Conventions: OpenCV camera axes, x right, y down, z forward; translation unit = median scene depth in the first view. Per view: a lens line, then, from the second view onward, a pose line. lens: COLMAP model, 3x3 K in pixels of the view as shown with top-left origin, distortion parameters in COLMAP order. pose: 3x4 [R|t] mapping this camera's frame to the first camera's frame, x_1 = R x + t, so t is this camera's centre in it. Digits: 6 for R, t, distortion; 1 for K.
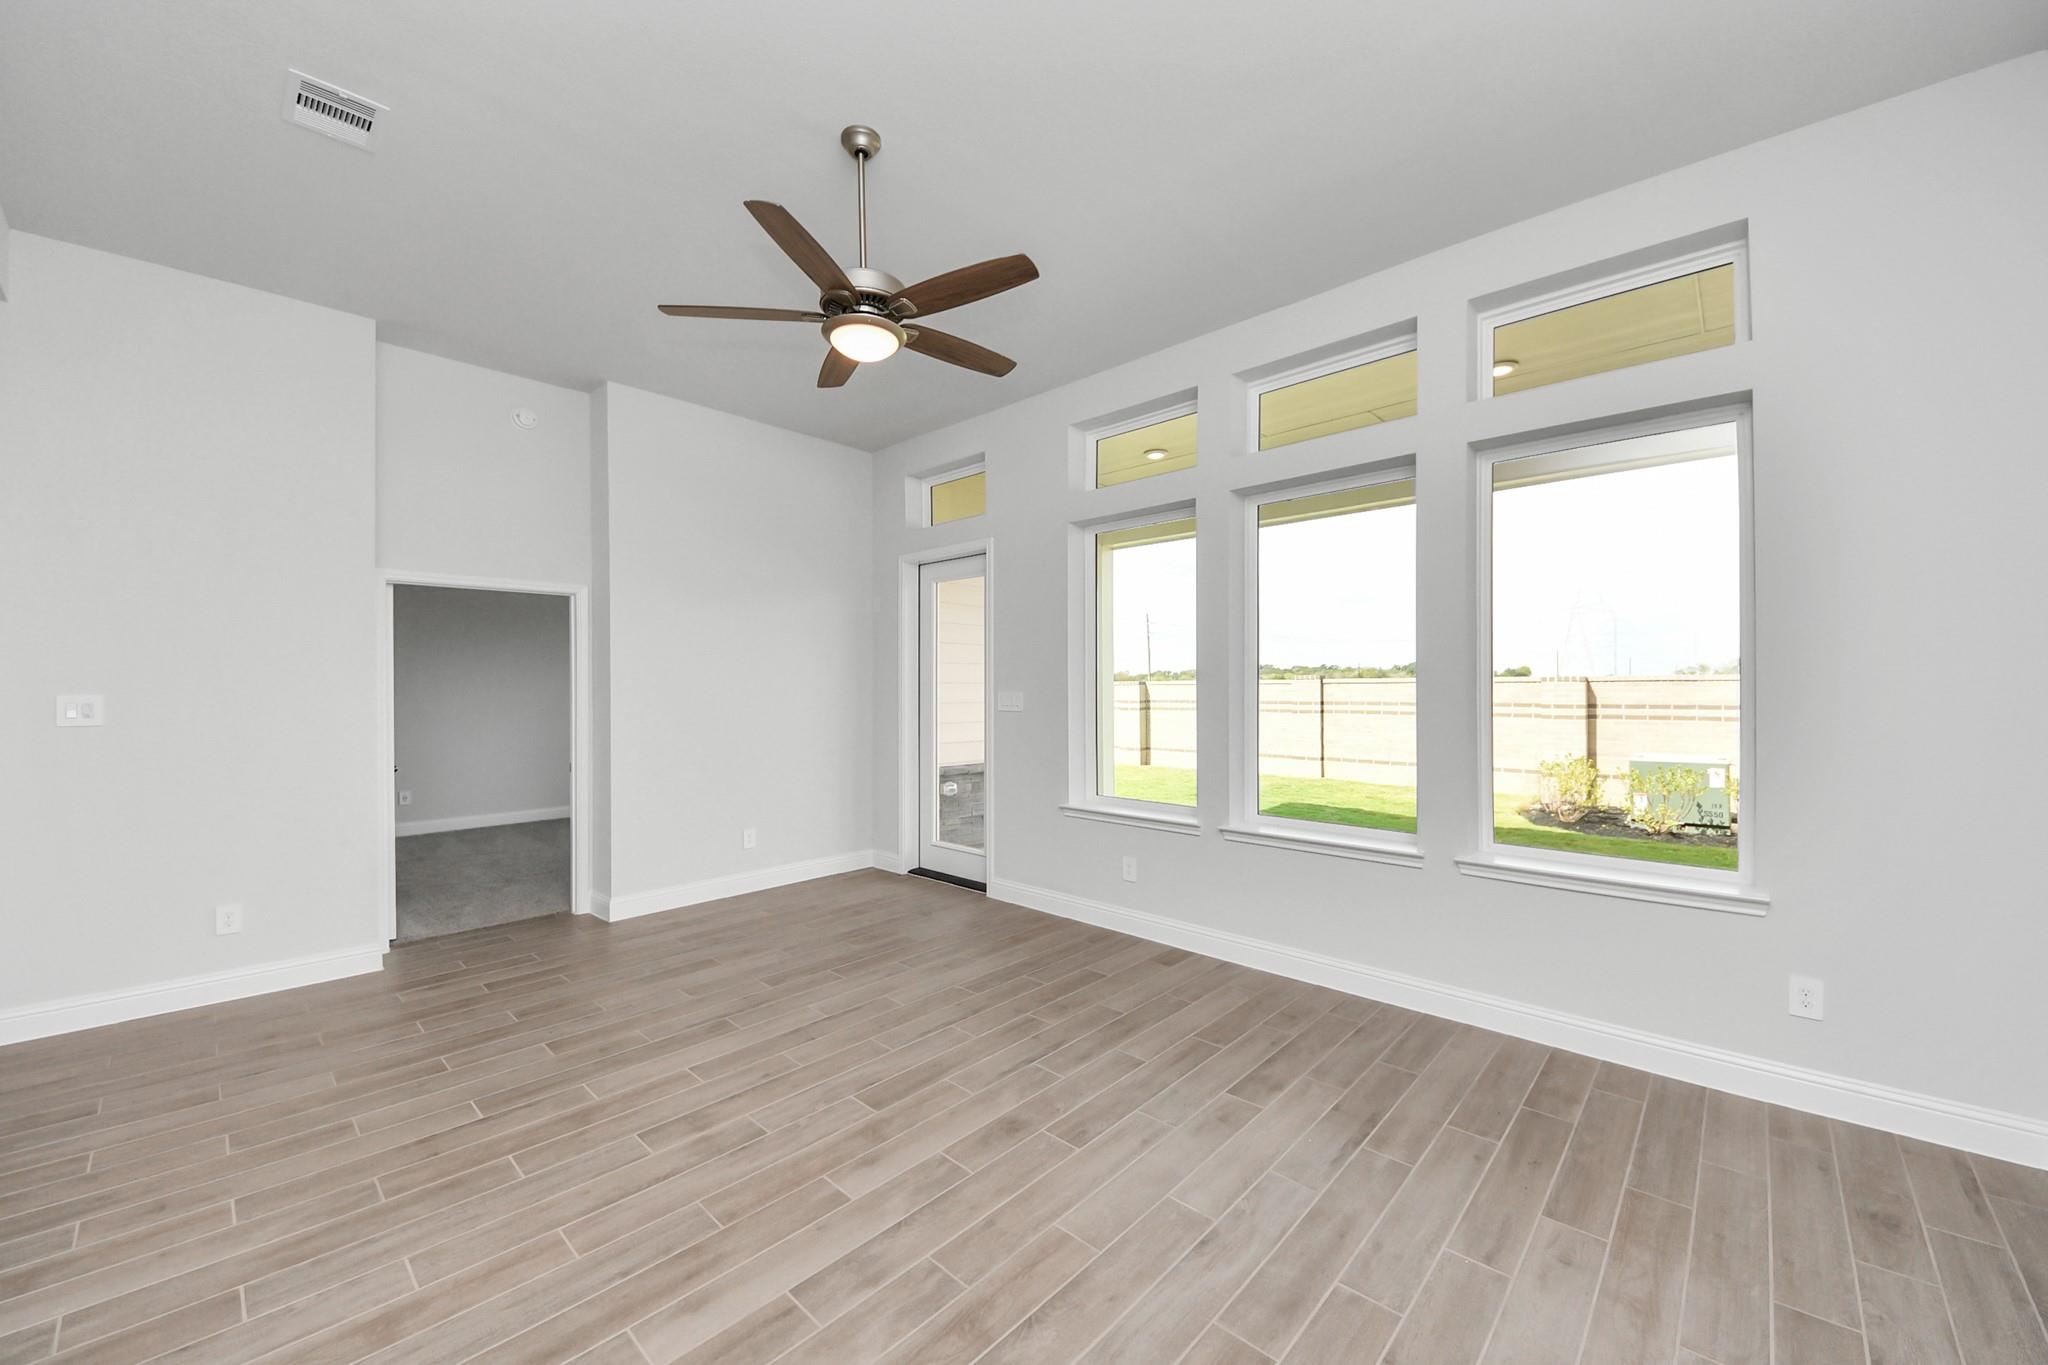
lens RADIAL K [[770.4, 0, 1053.6], [0, 770.4, 670.0], [0, 0, 1]] dist [0.008443, -0.003123]
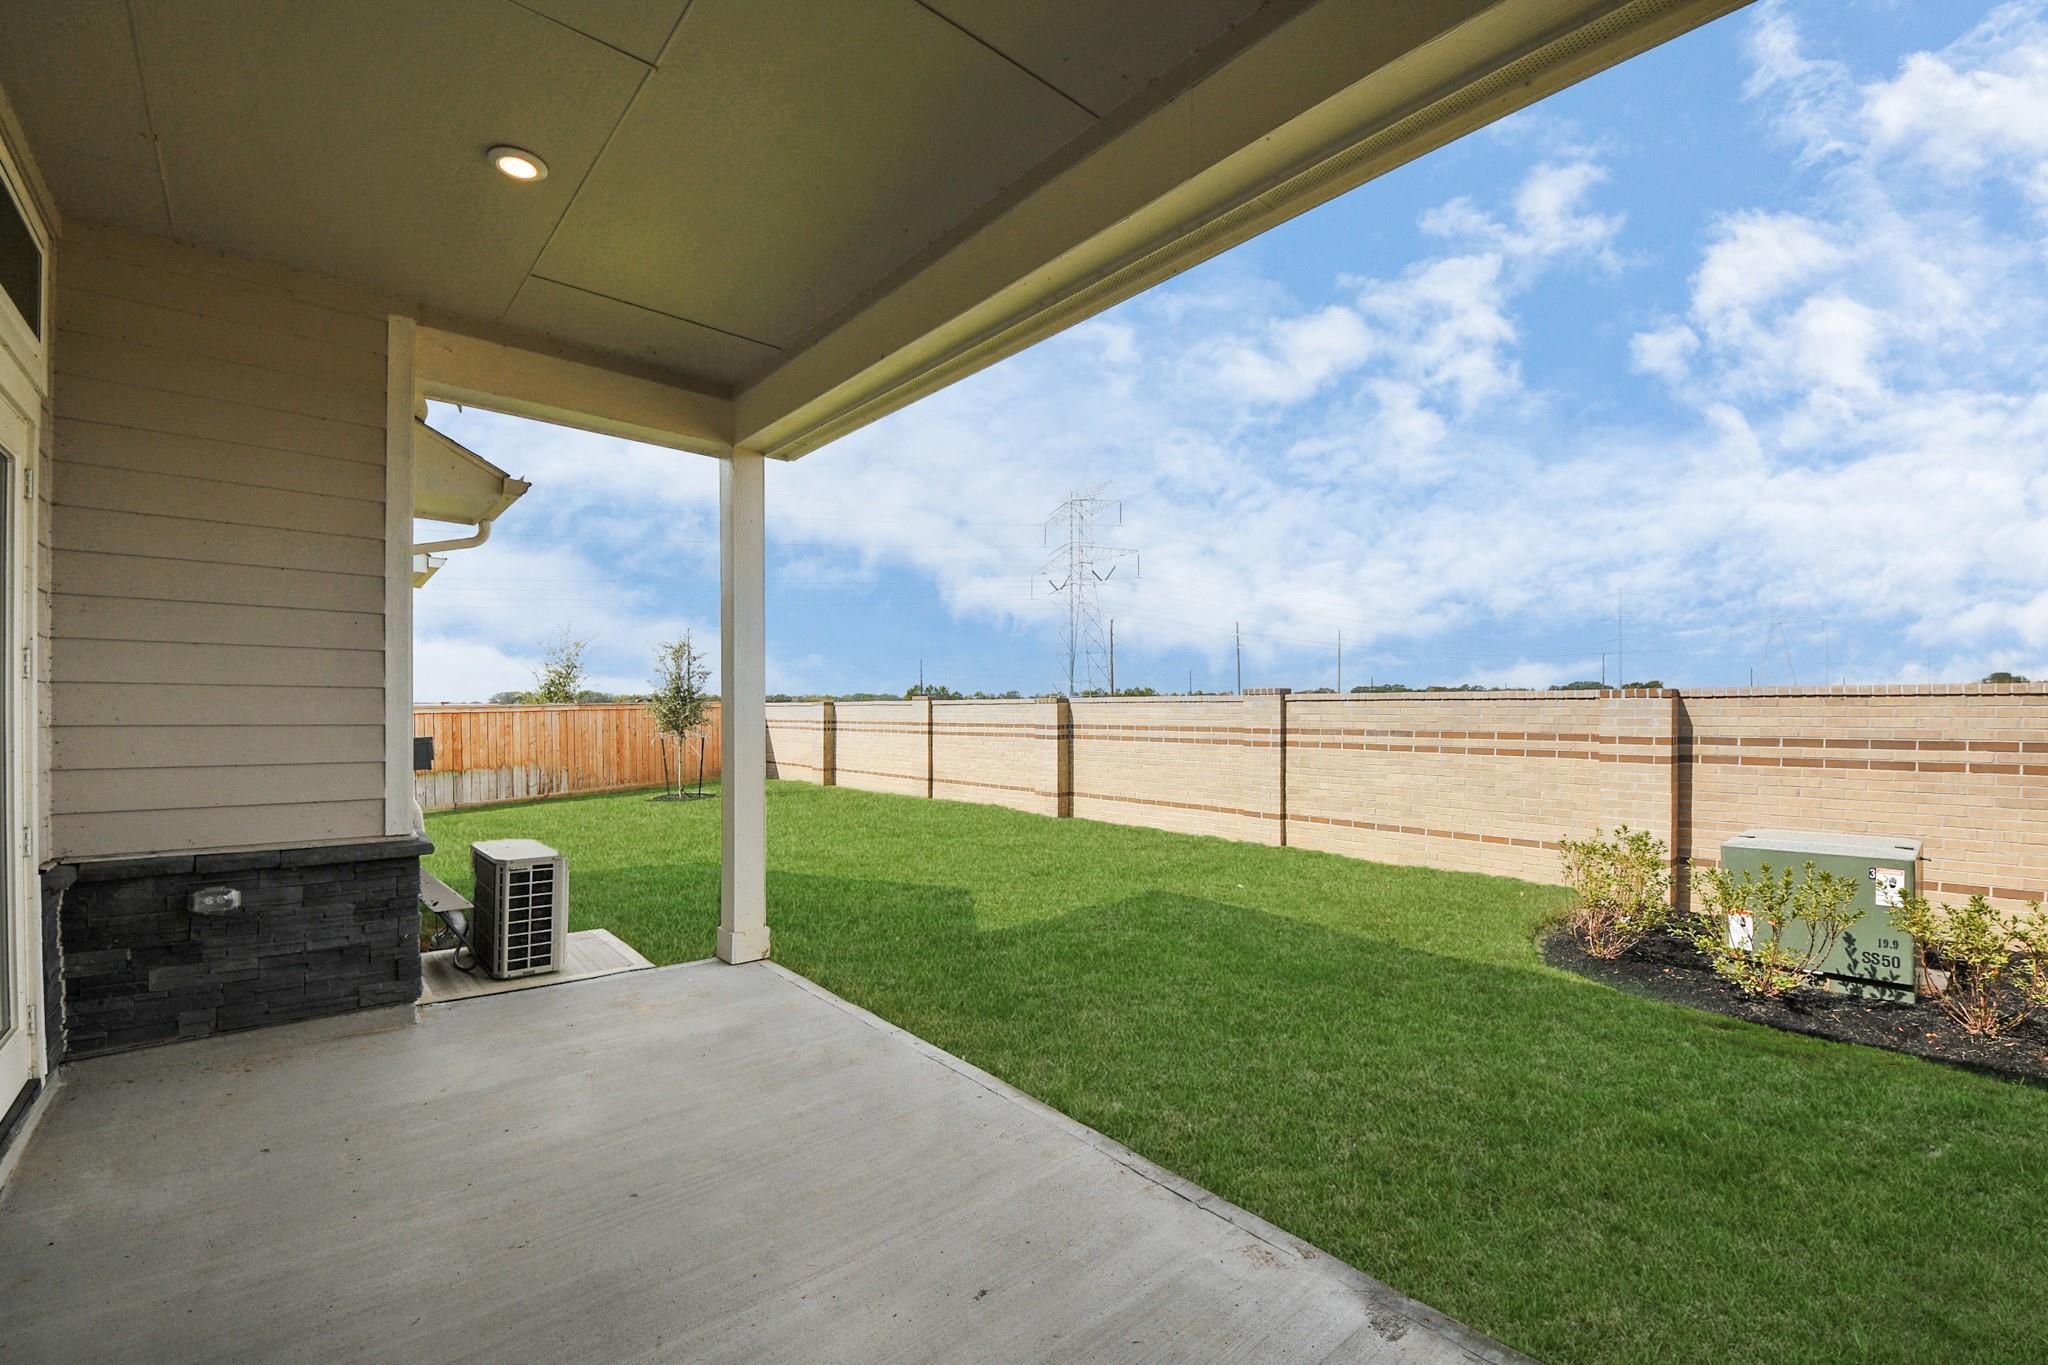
lens RADIAL K [[879.5, 0, 1054.1], [0, 879.5, 711.1], [0, 0, 1]] dist [-0.023028, -0.000363]
pose [[0.994051, 0.002630, -0.108881, 0.303998], [0.000248, 0.999651, 0.026412, 0.008143], [0.108912, -0.026282, 0.993704, 0.312468]]
